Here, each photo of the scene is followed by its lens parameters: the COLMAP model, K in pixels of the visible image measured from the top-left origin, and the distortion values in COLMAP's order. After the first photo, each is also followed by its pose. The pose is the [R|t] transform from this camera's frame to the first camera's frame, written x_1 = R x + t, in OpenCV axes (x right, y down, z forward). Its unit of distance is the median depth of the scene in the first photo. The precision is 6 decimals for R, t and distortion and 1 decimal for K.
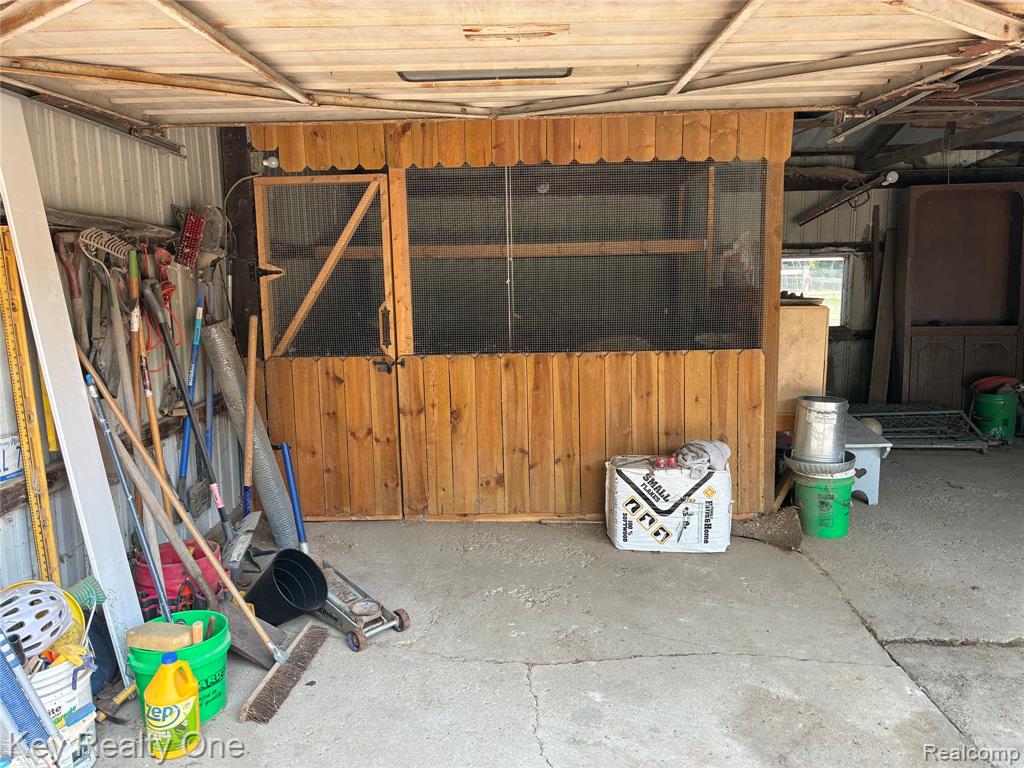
lens RADIAL K [[774.3, 0, 515.6], [0, 774.3, 372.7], [0, 0, 1]] dist [0.052300, -0.067126]
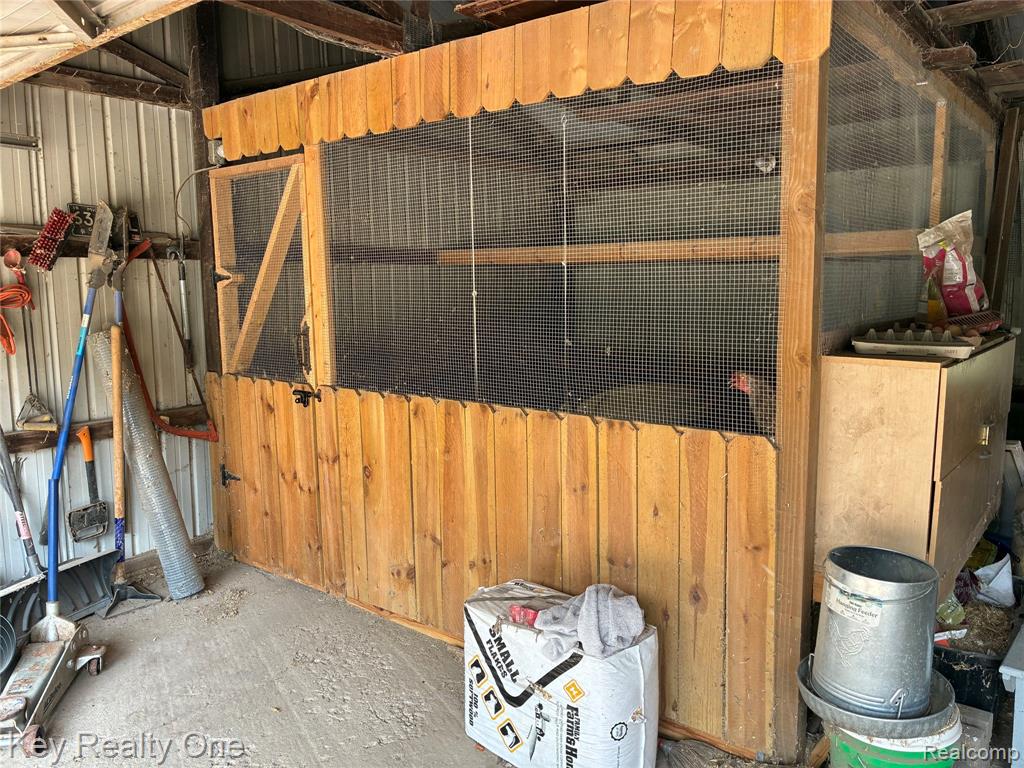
lens RADIAL K [[799.2, 0, 513.0], [0, 799.2, 367.5], [0, 0, 1]] dist [0.010504, 0.004811]
pose [[0.789450, 0.077071, -0.608958, 0.497216], [-0.085049, 0.996251, 0.015831, -0.069718], [0.607895, 0.039293, 0.793045, 0.483702]]
